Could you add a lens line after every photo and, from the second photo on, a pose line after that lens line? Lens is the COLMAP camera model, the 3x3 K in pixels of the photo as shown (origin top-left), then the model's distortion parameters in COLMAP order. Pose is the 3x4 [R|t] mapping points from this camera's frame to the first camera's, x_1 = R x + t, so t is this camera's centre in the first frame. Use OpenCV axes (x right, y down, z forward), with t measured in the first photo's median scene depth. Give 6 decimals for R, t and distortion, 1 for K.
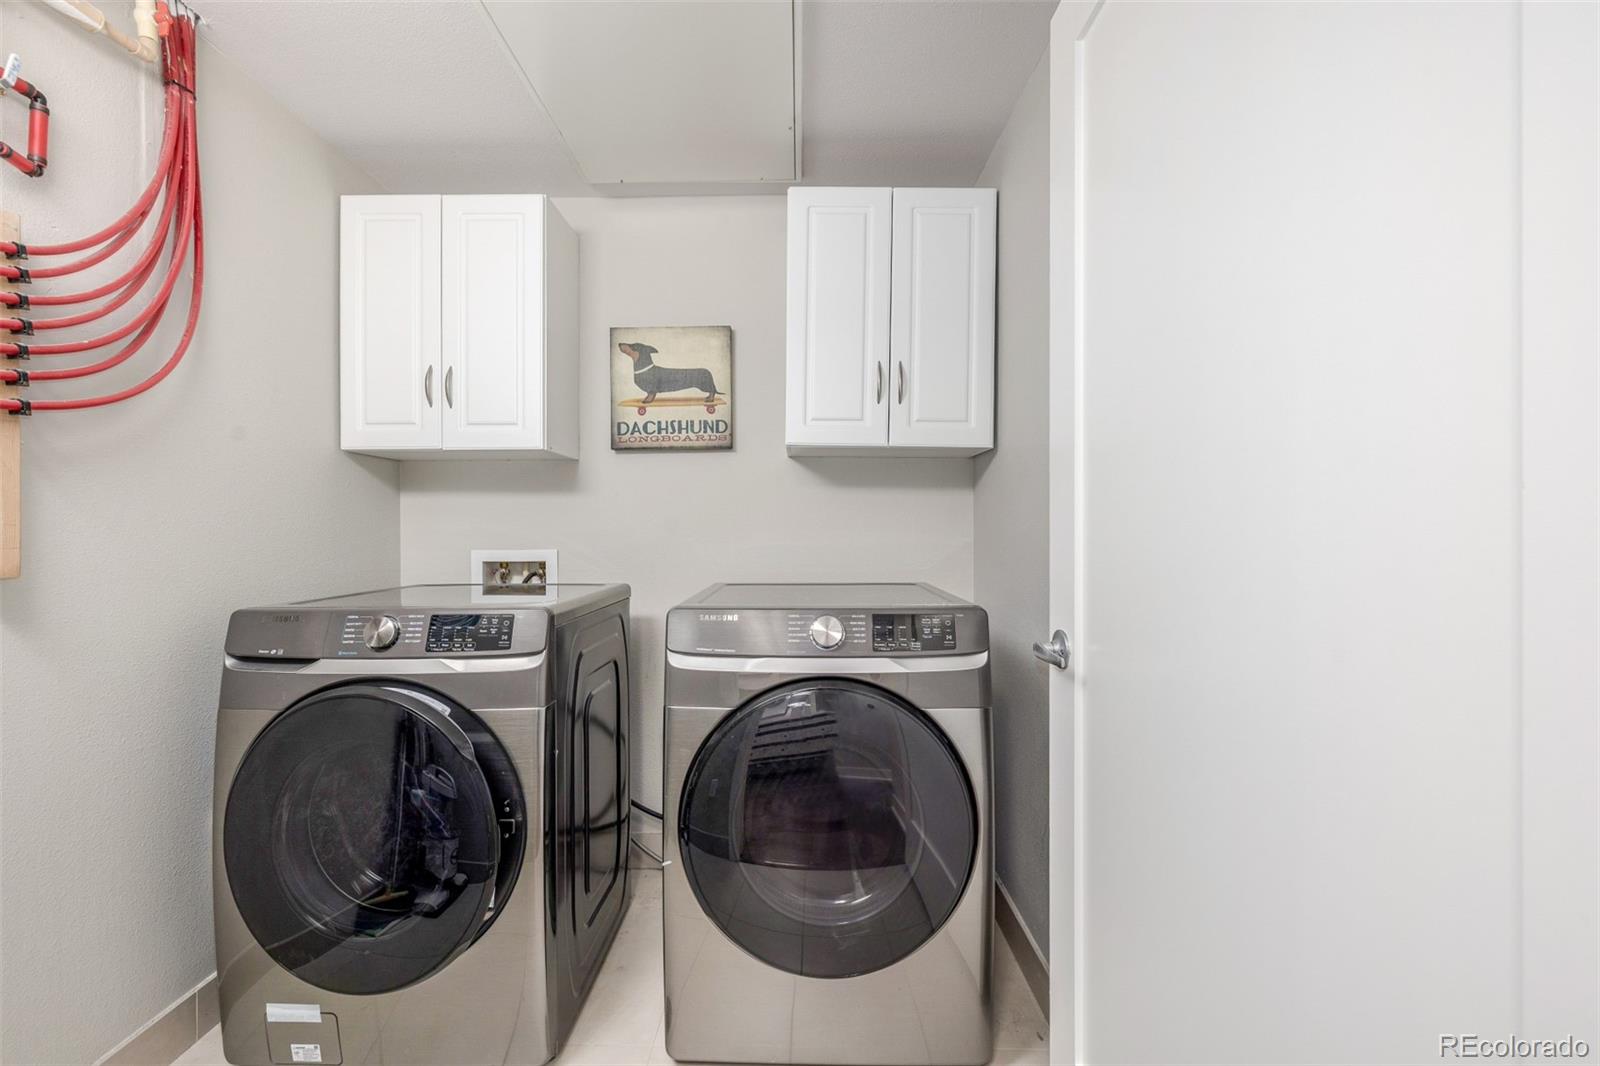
lens RADIAL K [[669.8, 0, 792.4], [0, 669.8, 528.2], [0, 0, 1]] dist [-0.002372, 0.001409]
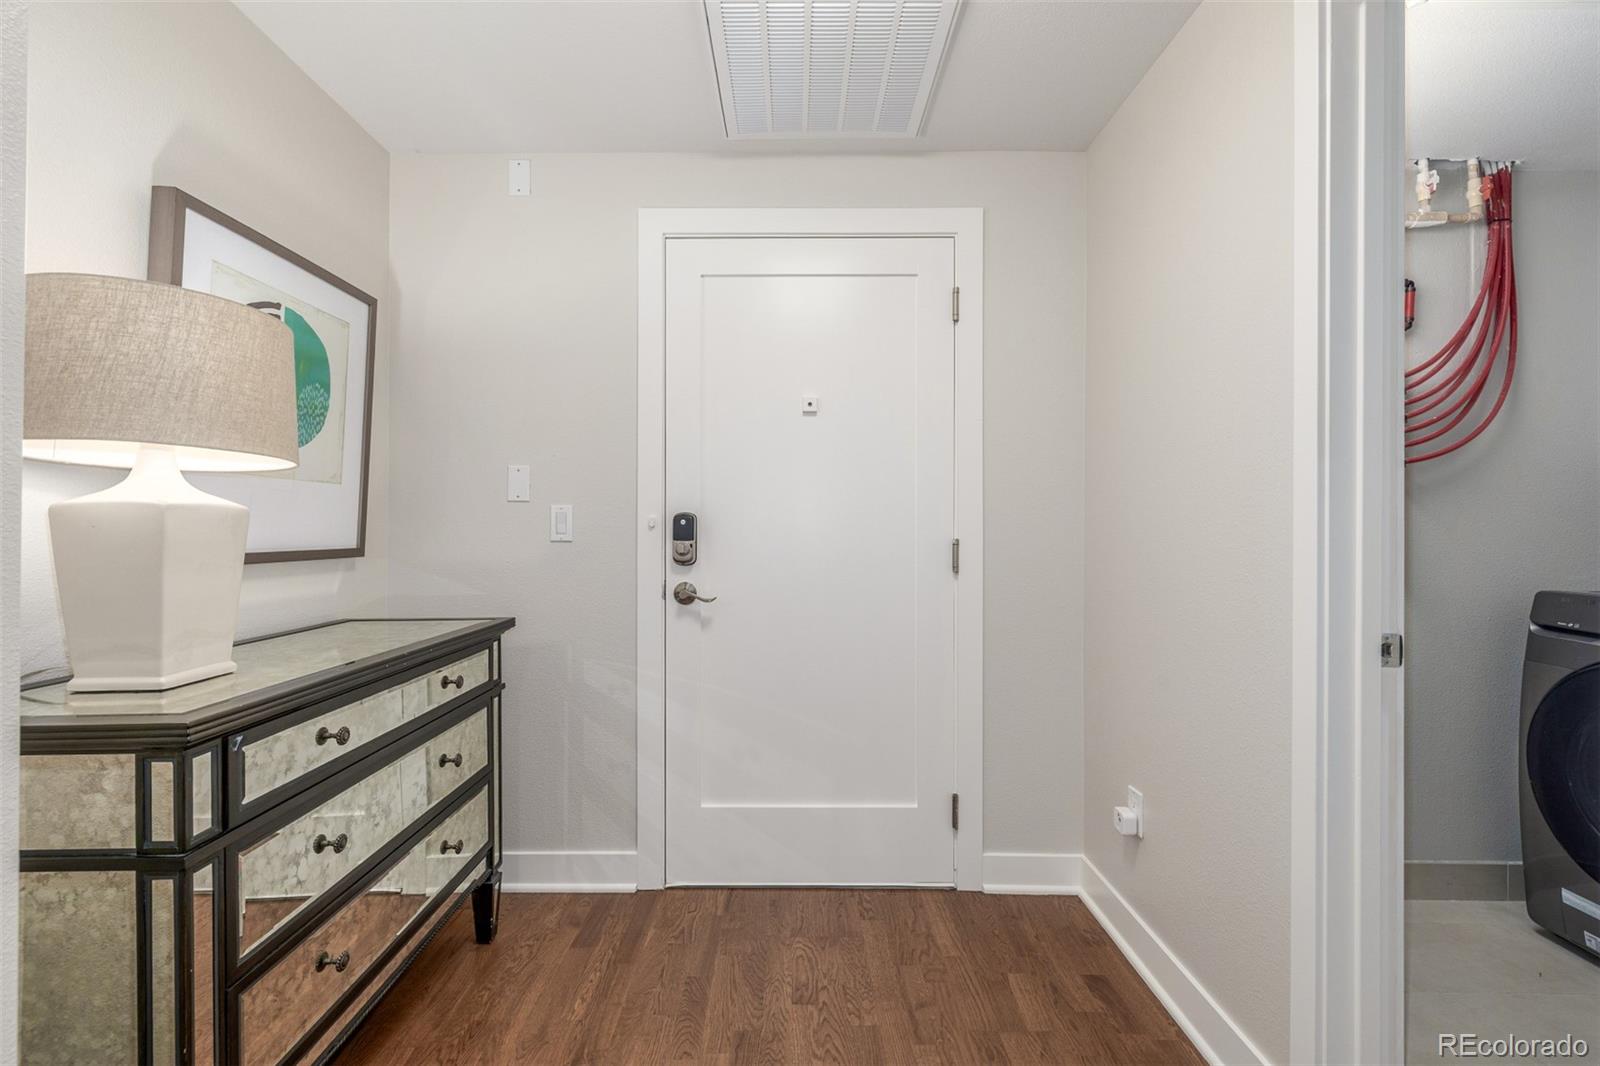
lens RADIAL K [[669.8, 0, 790.3], [0, 669.8, 527.5], [0, 0, 1]] dist [-0.002372, 0.001409]
pose [[-0.008862, 0.000744, -0.999960, 0.541370], [-0.005642, 0.999984, 0.000794, 0.002337], [0.999945, 0.005649, -0.008857, -0.509770]]
